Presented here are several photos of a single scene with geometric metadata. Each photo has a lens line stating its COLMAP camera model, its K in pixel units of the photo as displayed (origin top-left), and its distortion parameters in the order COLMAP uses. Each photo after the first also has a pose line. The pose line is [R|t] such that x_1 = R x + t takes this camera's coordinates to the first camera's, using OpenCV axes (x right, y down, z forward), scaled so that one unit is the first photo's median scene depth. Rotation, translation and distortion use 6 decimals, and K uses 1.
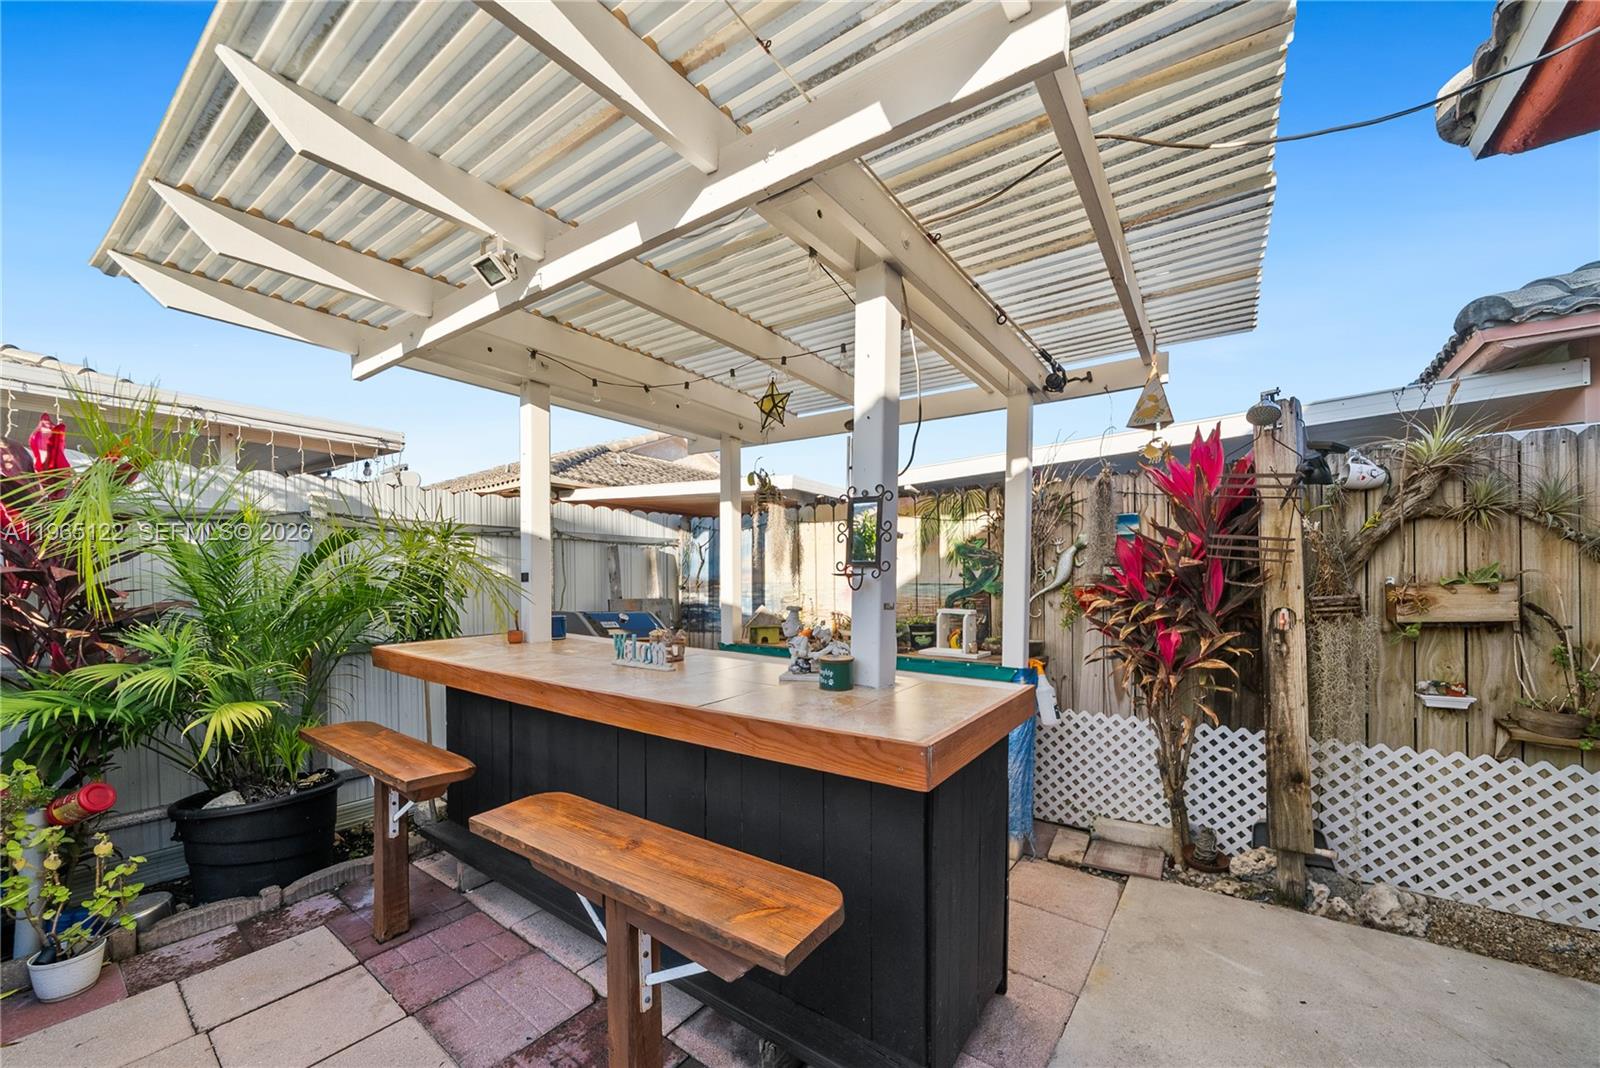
lens RADIAL K [[567.4, 0, 832.8], [0, 567.4, 591.0], [0, 0, 1]] dist [0.000162, 0.000036]
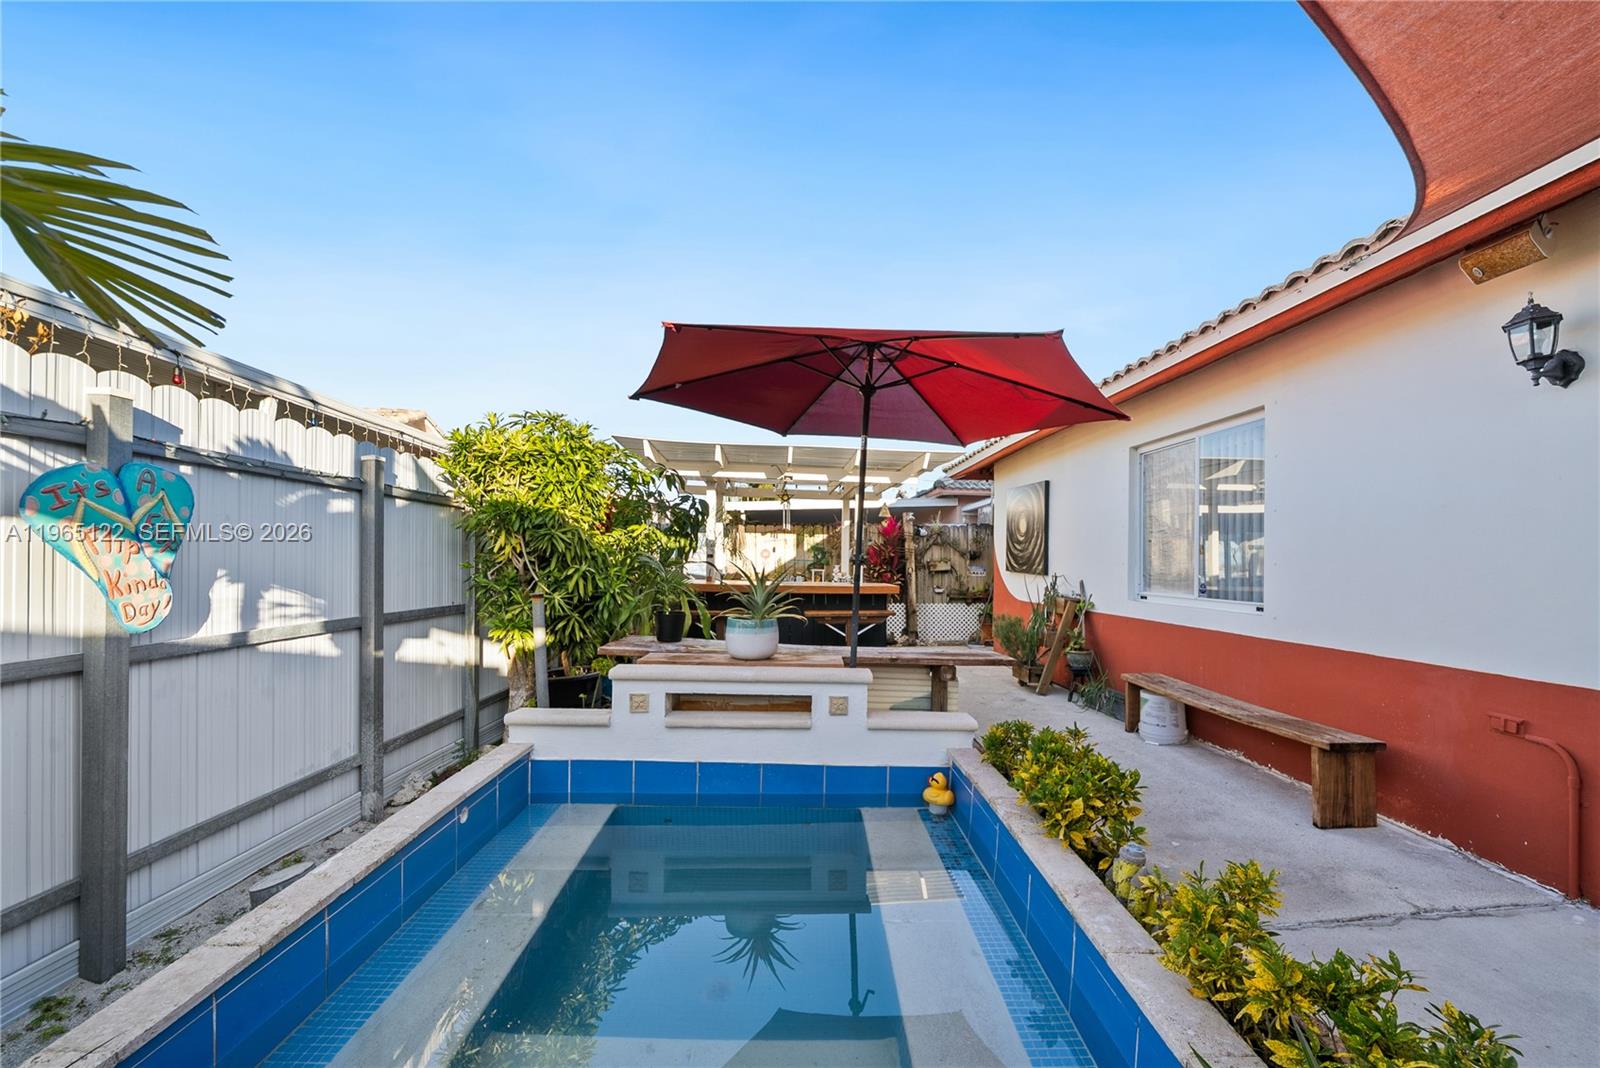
lens RADIAL K [[560.6, 0, 797.6], [0, 560.6, 559.3], [0, 0, 1]] dist [-0.000002, 0.000050]
pose [[0.786874, 0.009148, 0.617046, -1.994634], [0.002383, 0.999838, -0.017862, 0.038750], [-0.617109, 0.015526, 0.786724, -1.396815]]
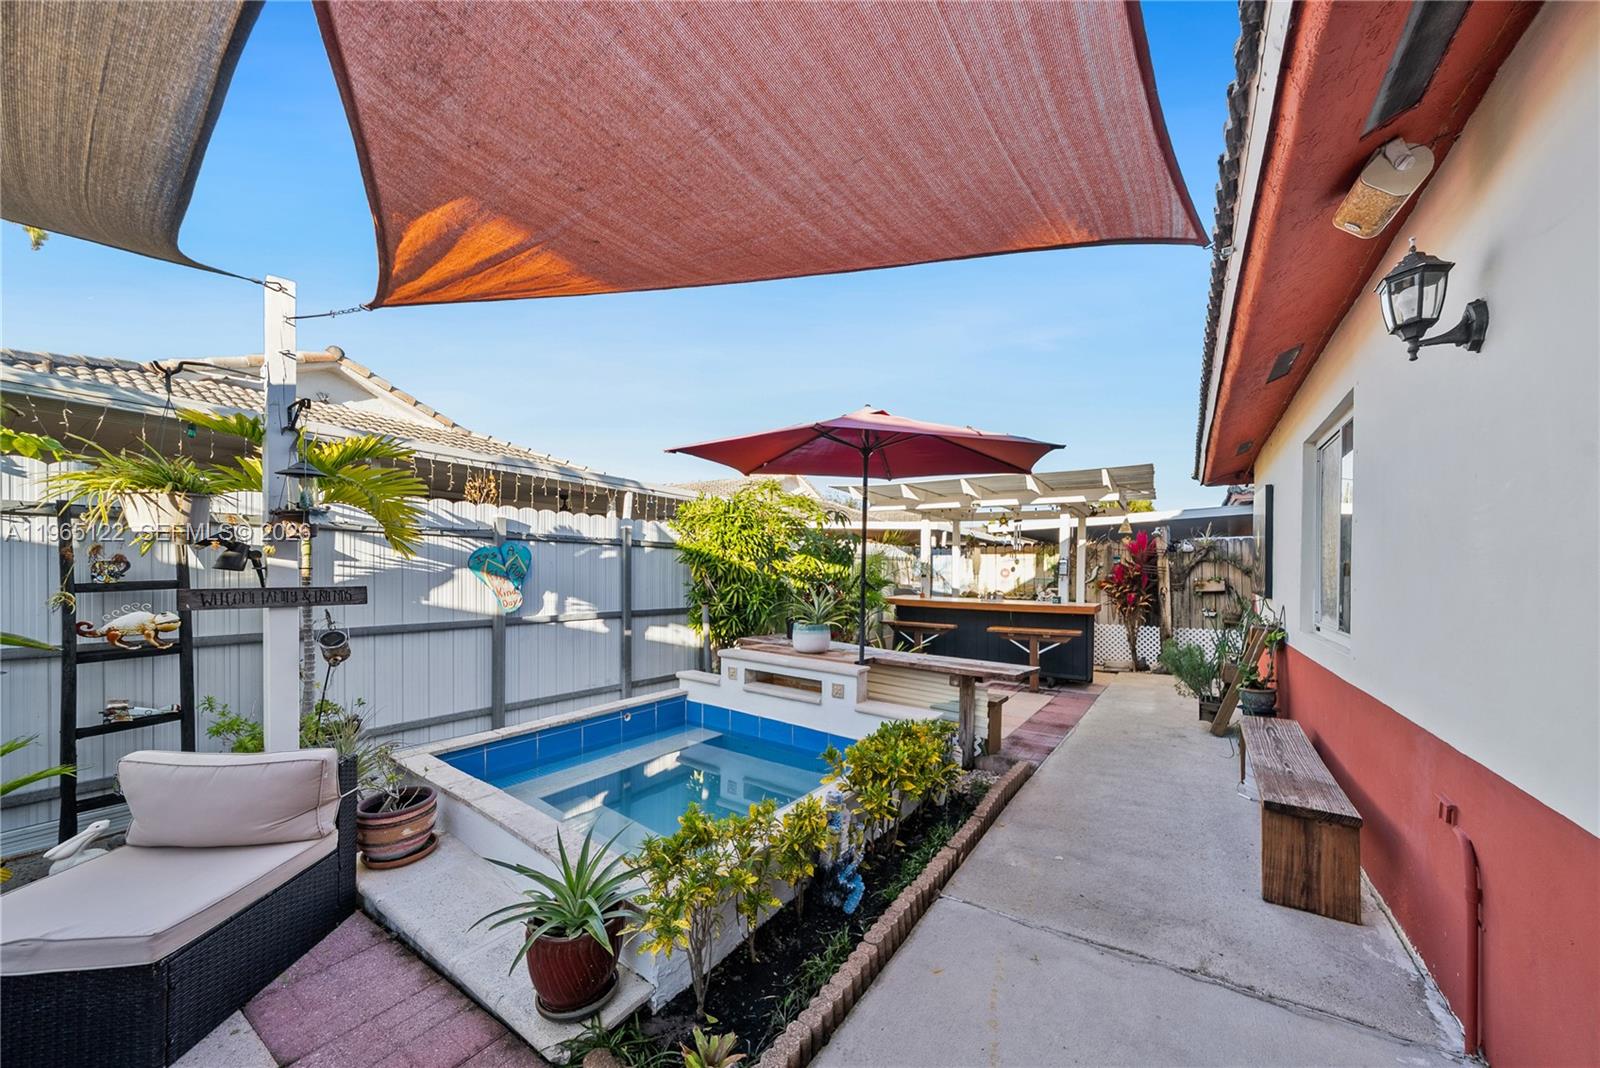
lens RADIAL K [[531.7, 0, 831.1], [0, 531.7, 575.9], [0, 0, 1]] dist [0.012197, 0.000003]
pose [[0.999200, 0.006249, 0.039488, -1.270967], [-0.005556, 0.999829, -0.017636, 0.027728], [-0.039592, 0.017403, 0.999064, -2.031302]]
